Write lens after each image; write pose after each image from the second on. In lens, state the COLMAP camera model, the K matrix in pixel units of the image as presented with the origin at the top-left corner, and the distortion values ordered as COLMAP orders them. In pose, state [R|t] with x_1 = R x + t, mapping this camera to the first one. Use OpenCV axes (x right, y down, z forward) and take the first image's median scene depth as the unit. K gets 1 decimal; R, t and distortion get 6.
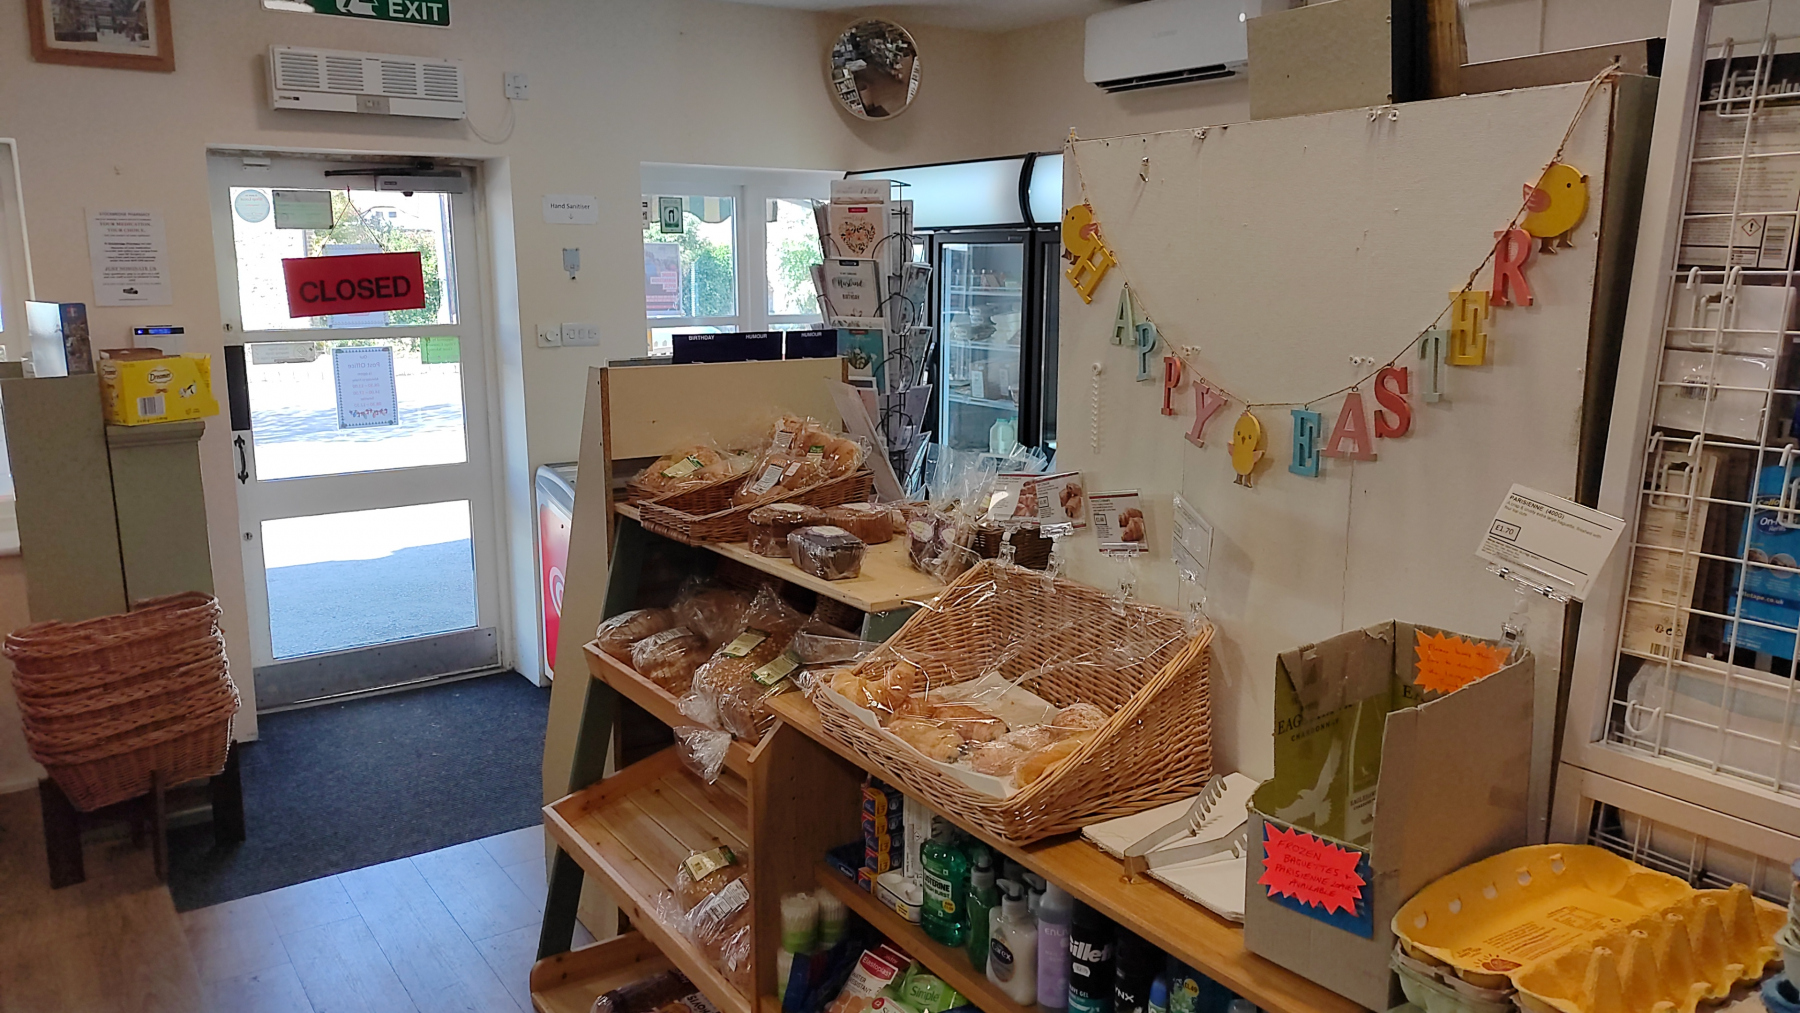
lens RADIAL K [[1326.4, 0, 892.1], [0, 1326.4, 499.2], [0, 0, 1]] dist [0.083103, -0.100814]
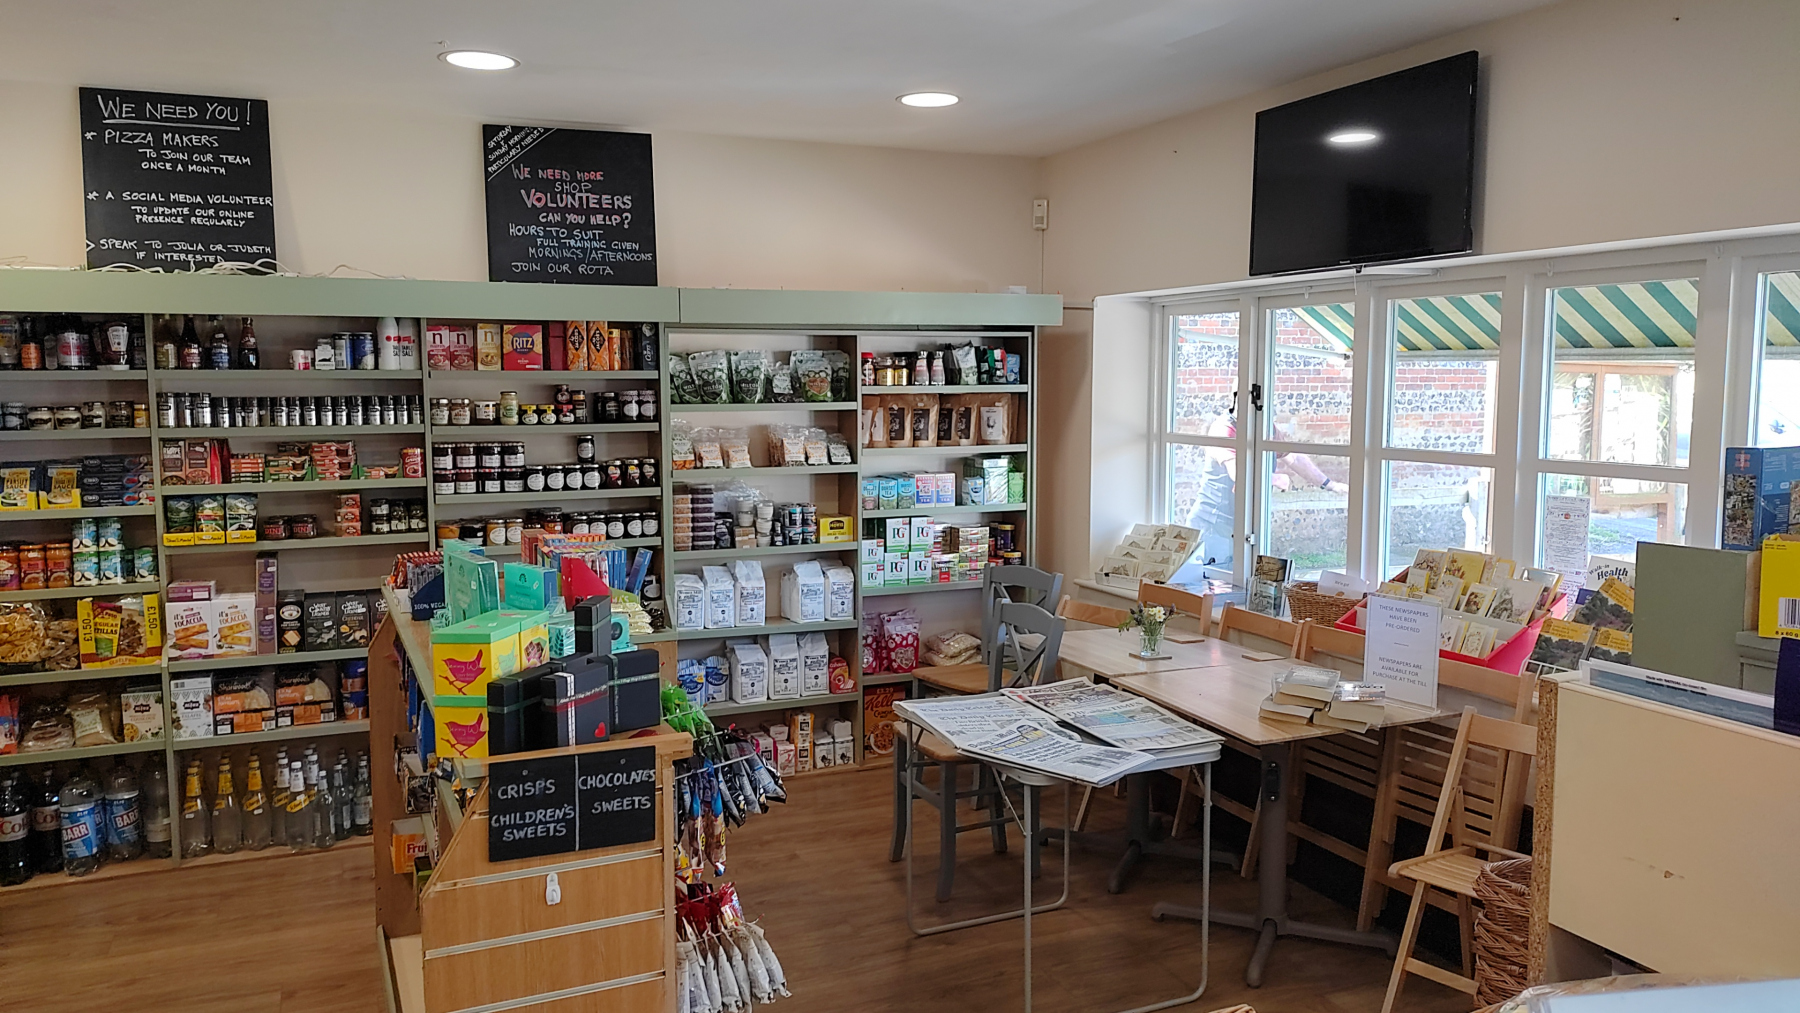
lens RADIAL K [[1326.4, 0, 896.1], [0, 1326.4, 505.8], [0, 0, 1]] dist [0.083103, -0.100814]
pose [[-0.192818, 0.100804, -0.976043, 0.162317], [-0.172269, 0.975782, 0.134809, -0.142092], [0.965994, 0.194136, -0.170783, 0.742840]]
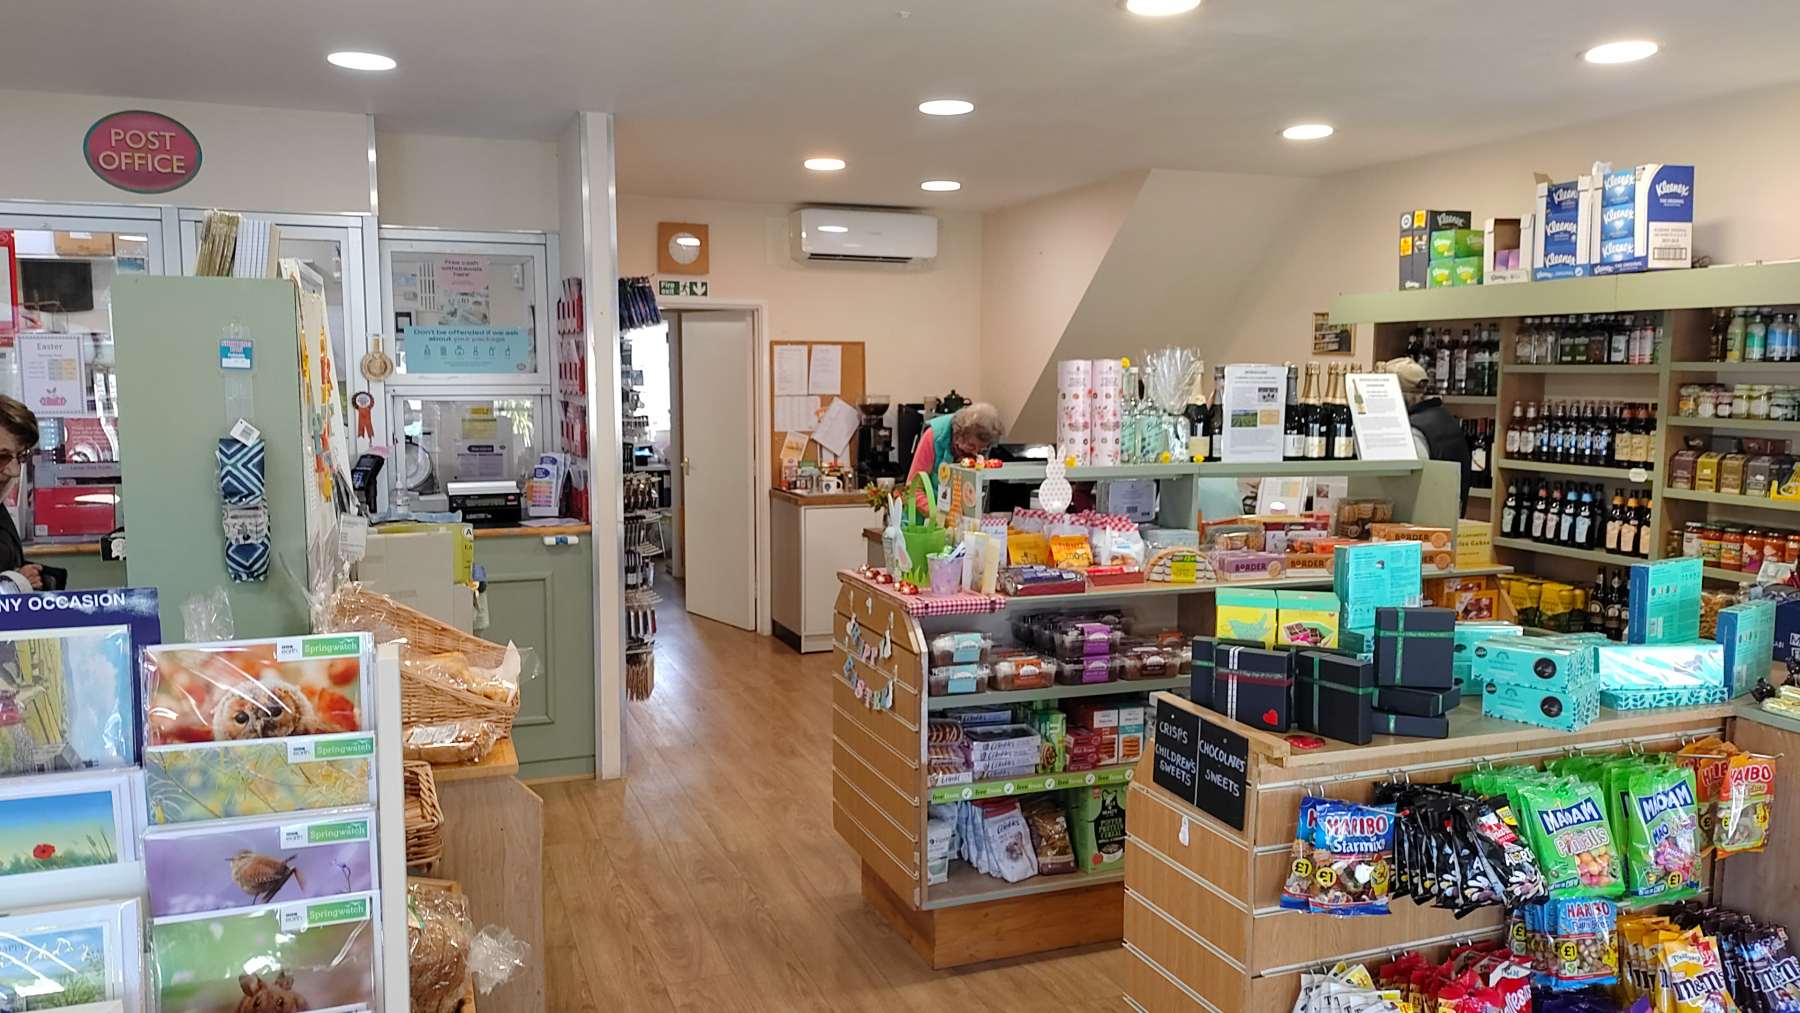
lens RADIAL K [[1326.4, 0, 893.2], [0, 1326.4, 504.5], [0, 0, 1]] dist [0.083103, -0.100814]
pose [[-0.971148, -0.026687, 0.236981, -0.389179], [0.040487, 0.960843, 0.274120, -0.207085], [-0.235017, 0.275806, -0.932040, 1.125994]]
